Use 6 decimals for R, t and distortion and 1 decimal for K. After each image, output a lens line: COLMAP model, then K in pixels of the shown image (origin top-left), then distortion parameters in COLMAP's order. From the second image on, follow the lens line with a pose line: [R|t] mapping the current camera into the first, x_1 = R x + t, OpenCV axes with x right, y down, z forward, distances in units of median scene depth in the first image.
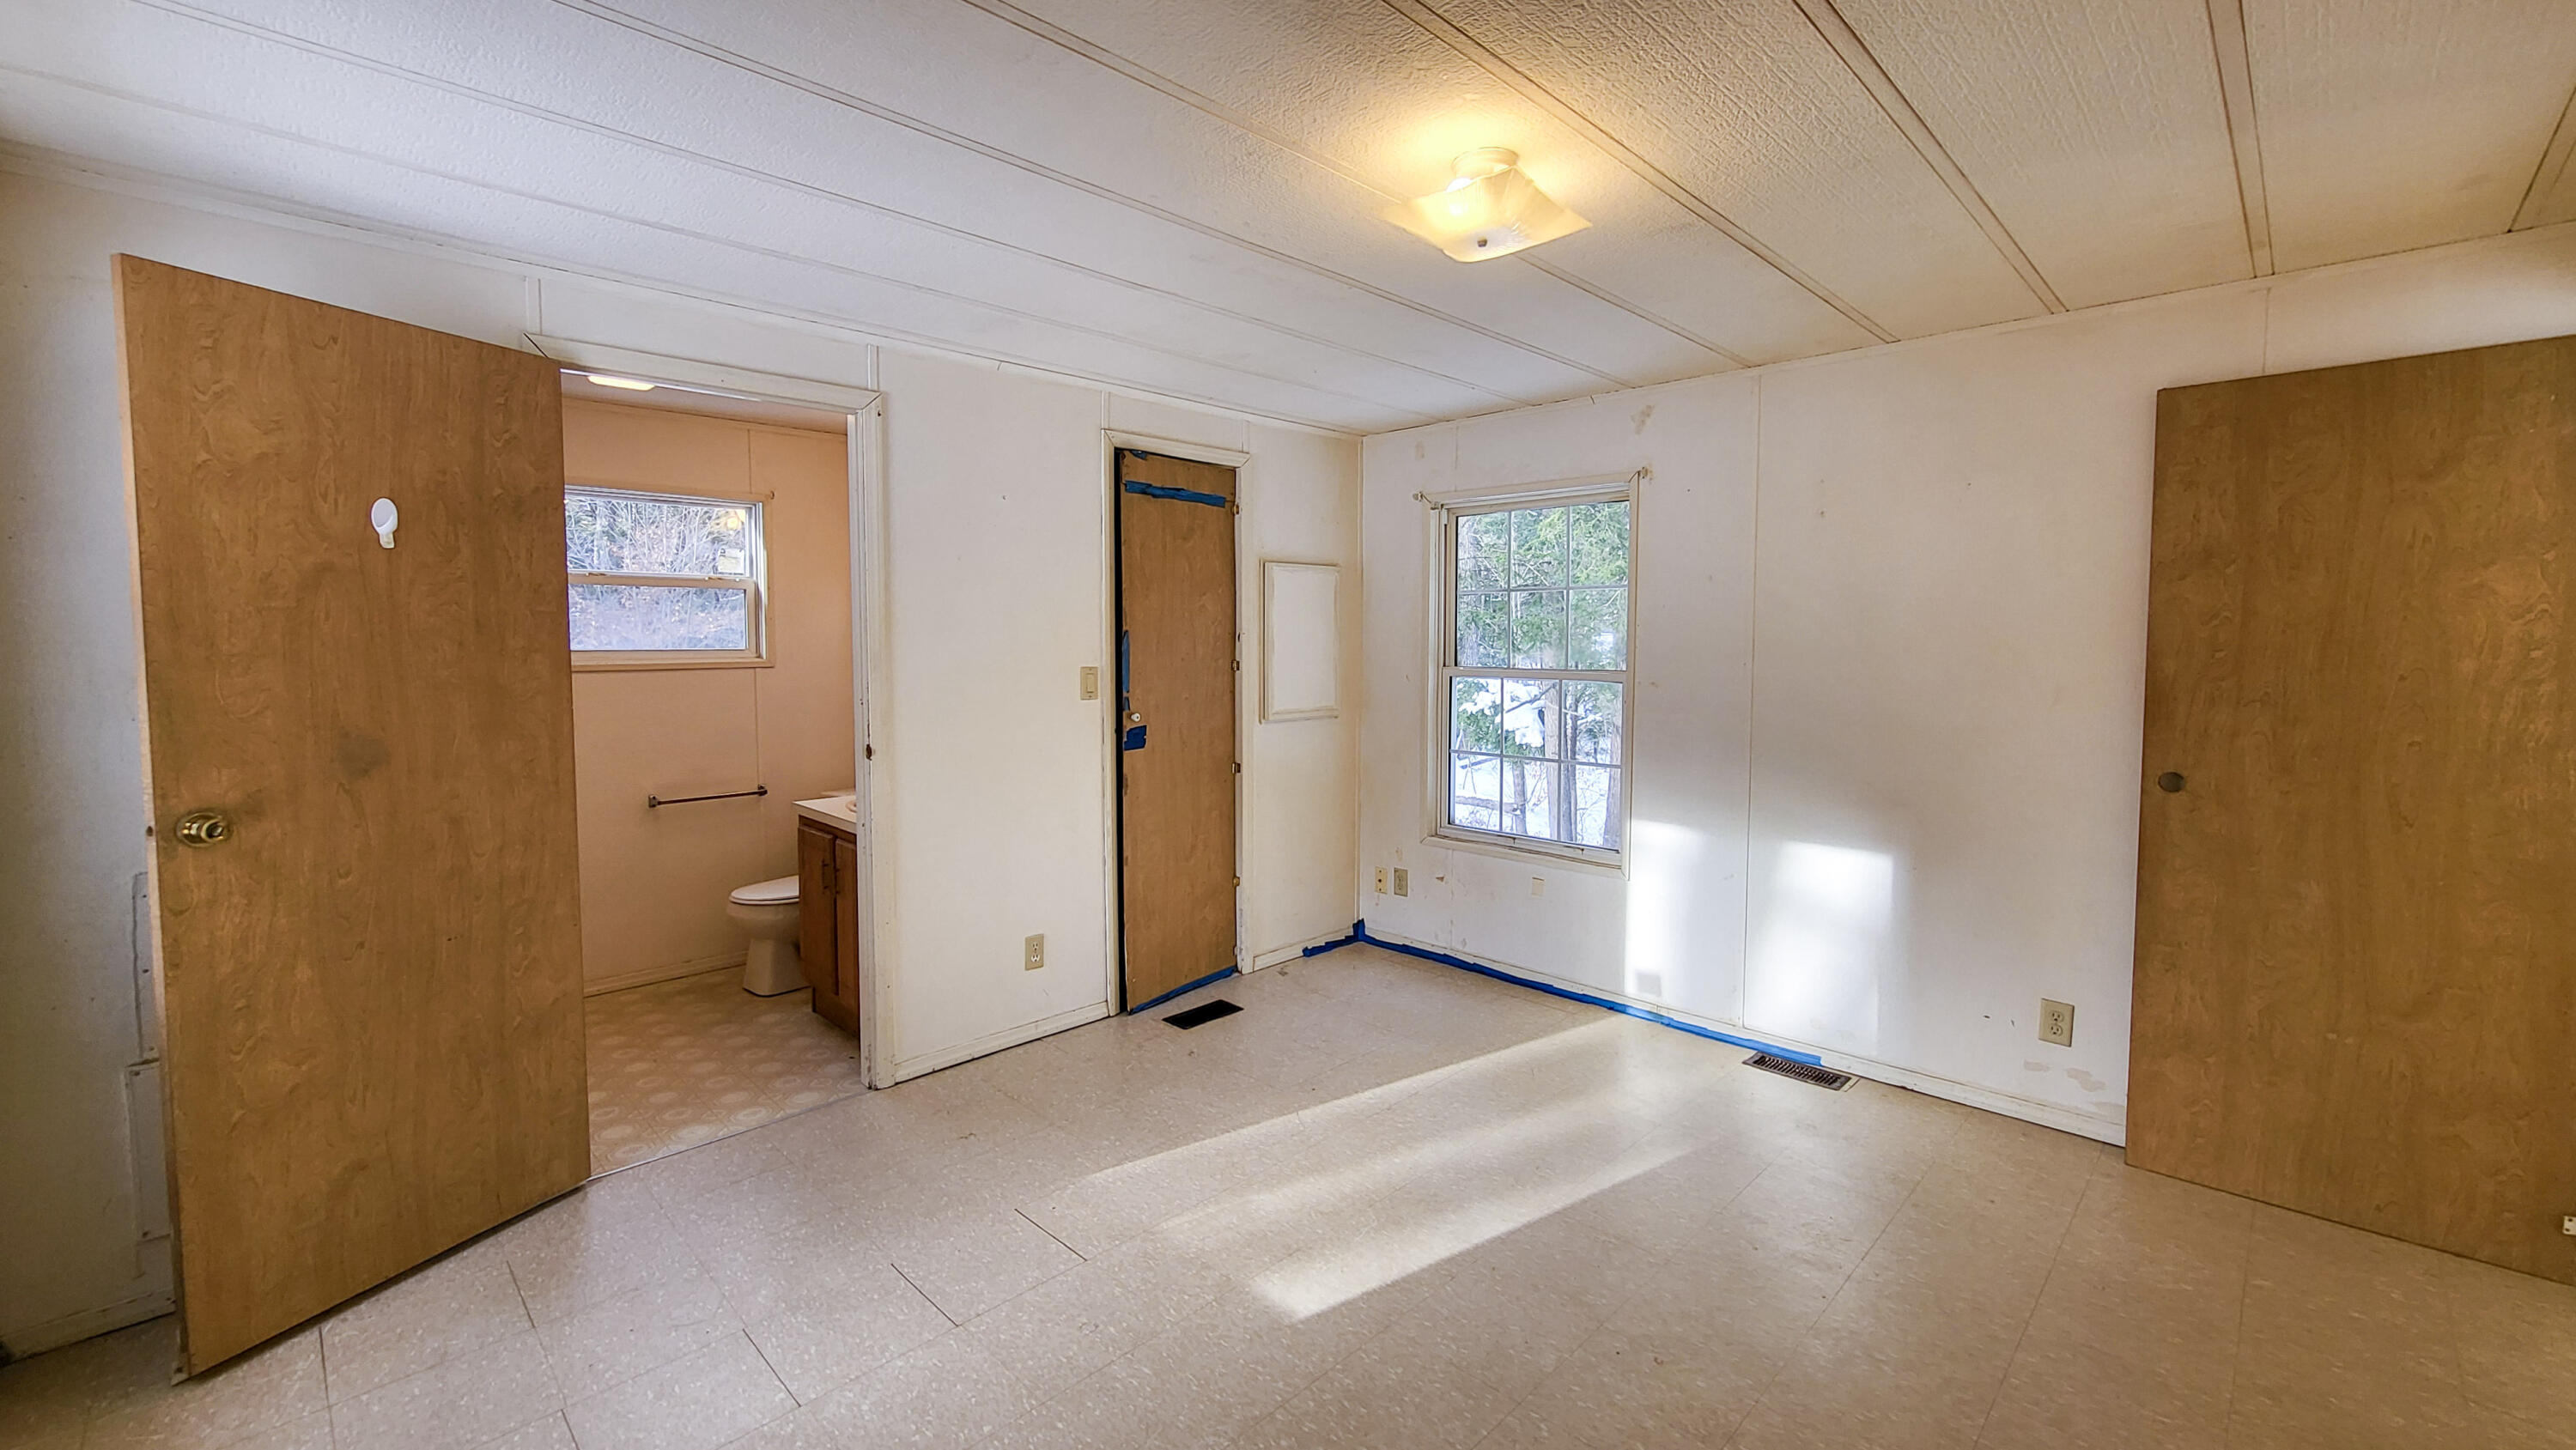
lens RADIAL K [[1032.7, 0, 1299.0], [0, 1032.7, 702.6], [0, 0, 1]] dist [-0.002458, -0.000103]
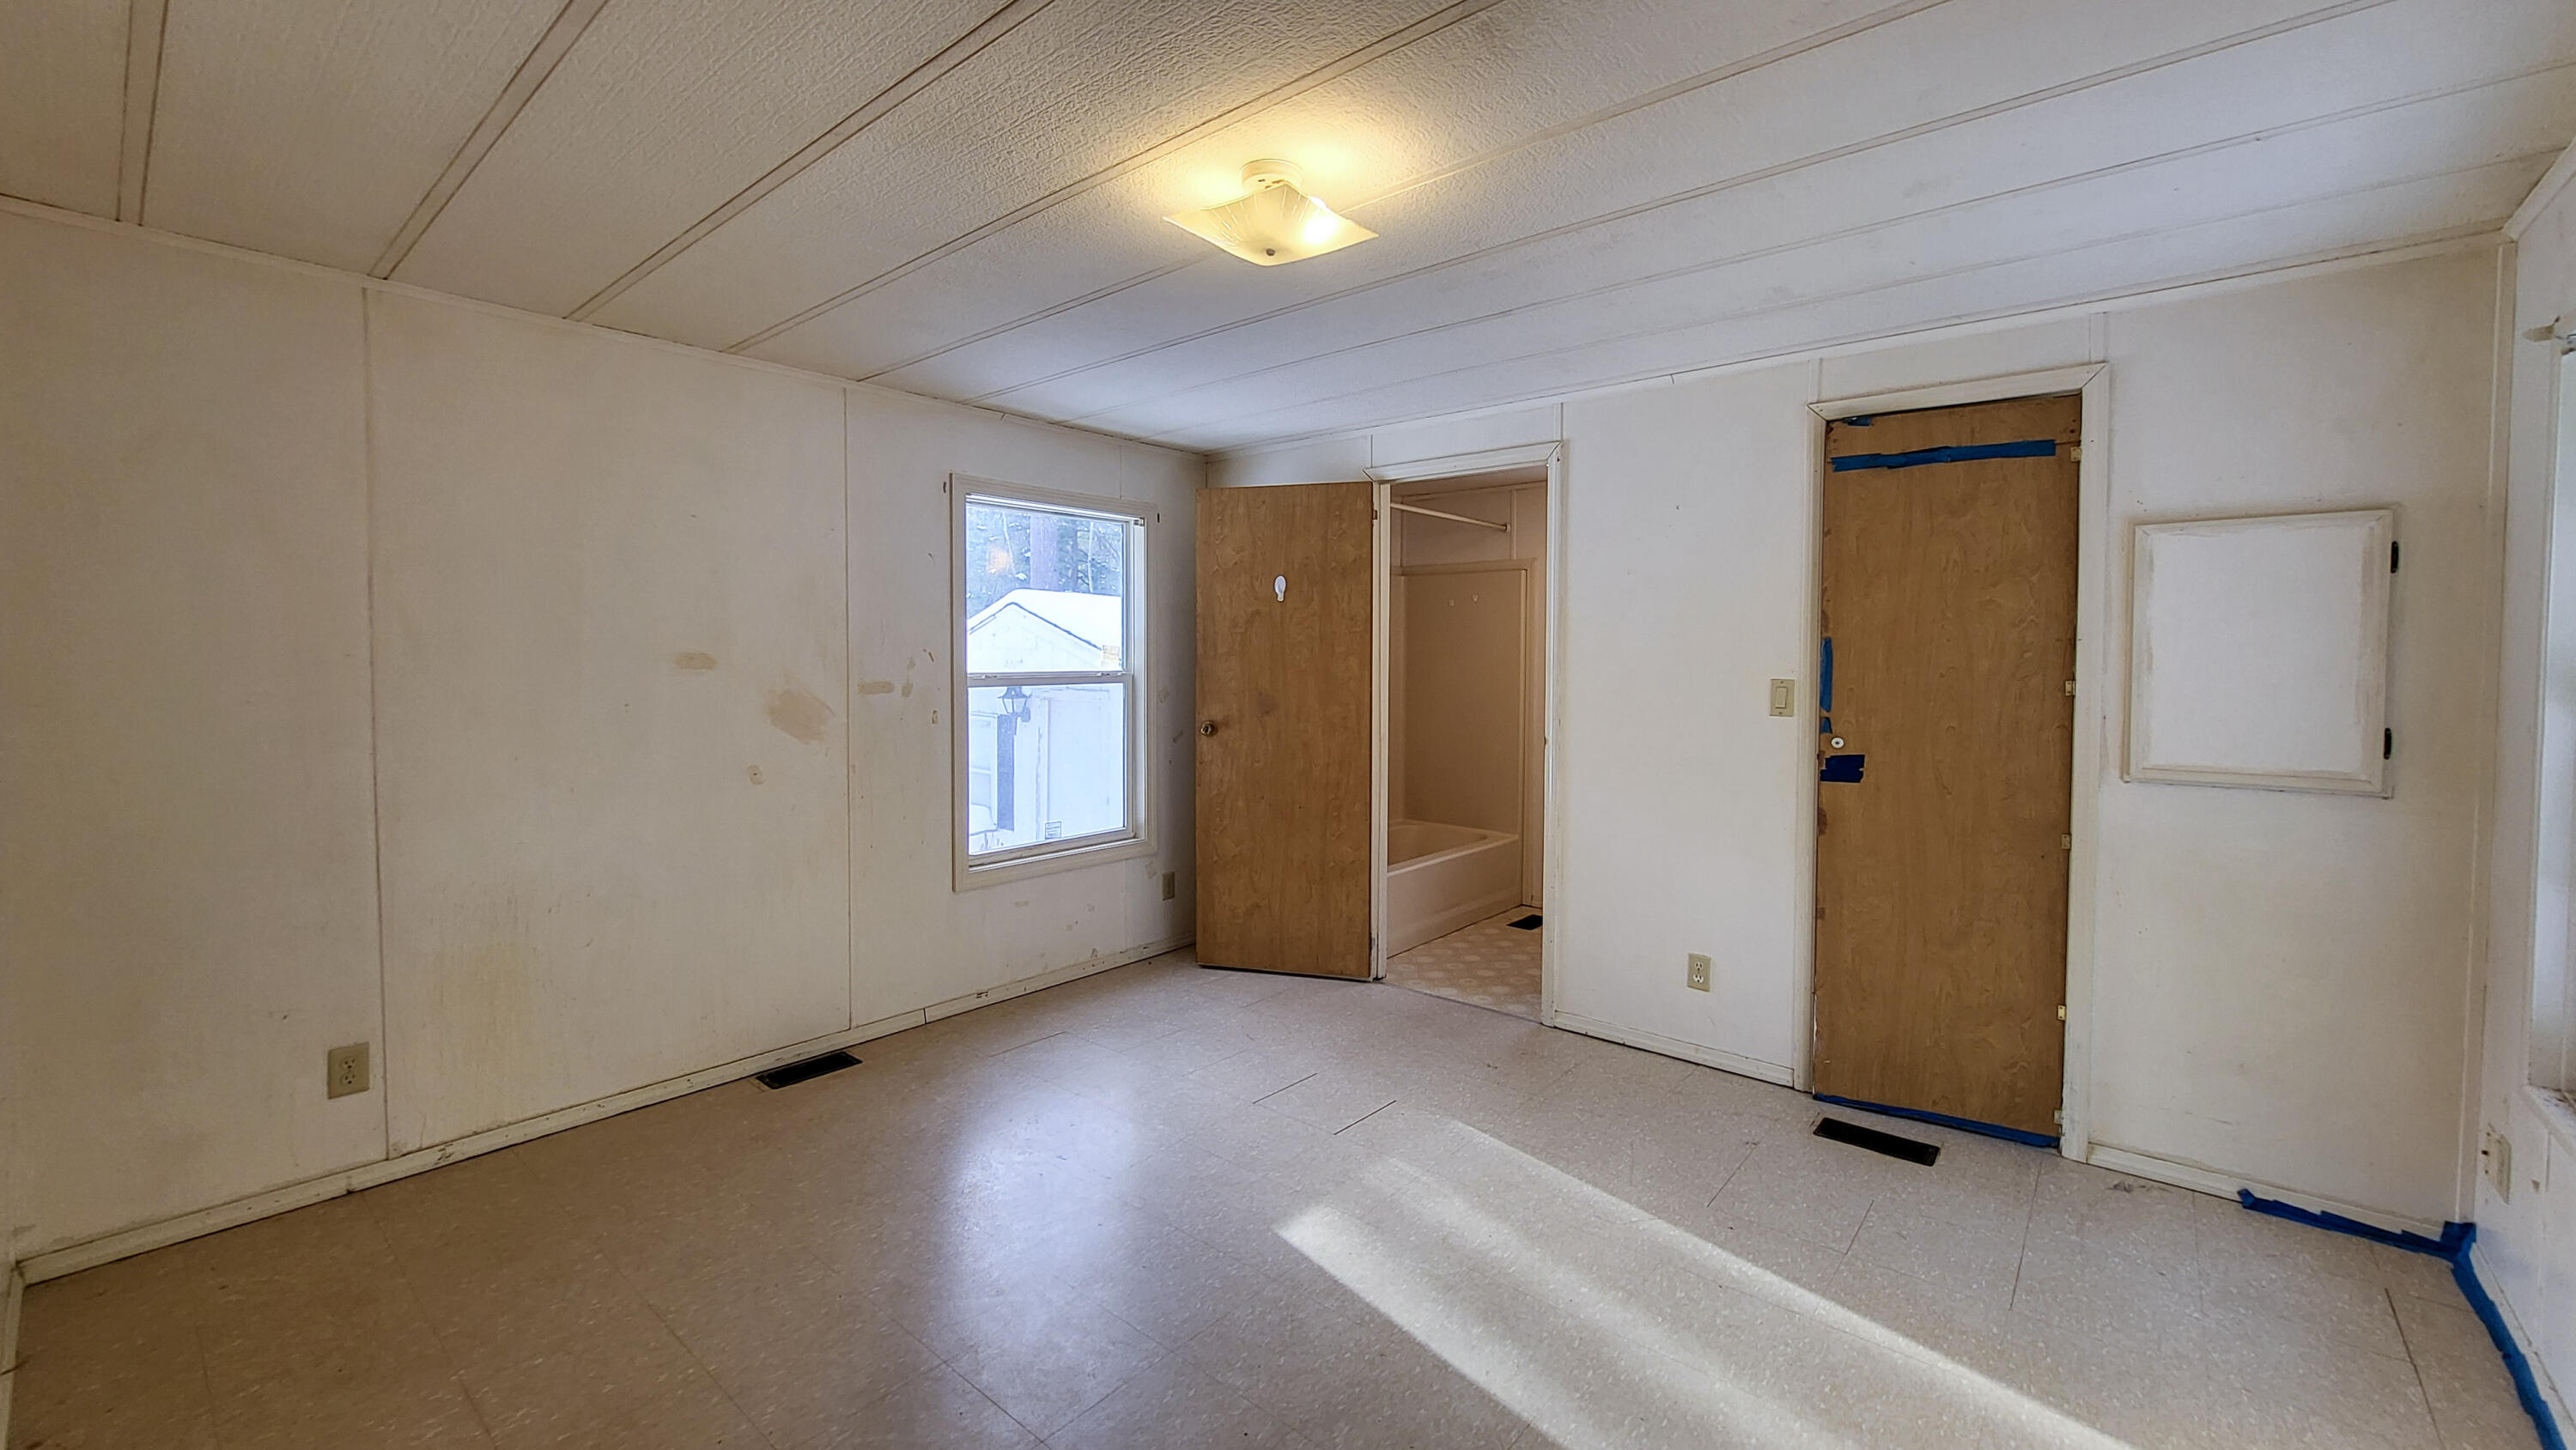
lens RADIAL K [[1032.7, 0, 1281.4], [0, 1032.7, 707.3], [0, 0, 1]] dist [-0.002458, -0.000103]
pose [[0.068326, 0.051077, -0.996355, 0.788139], [-0.068114, 0.996597, 0.046419, -0.027684], [0.995335, 0.064694, 0.071573, 0.623534]]
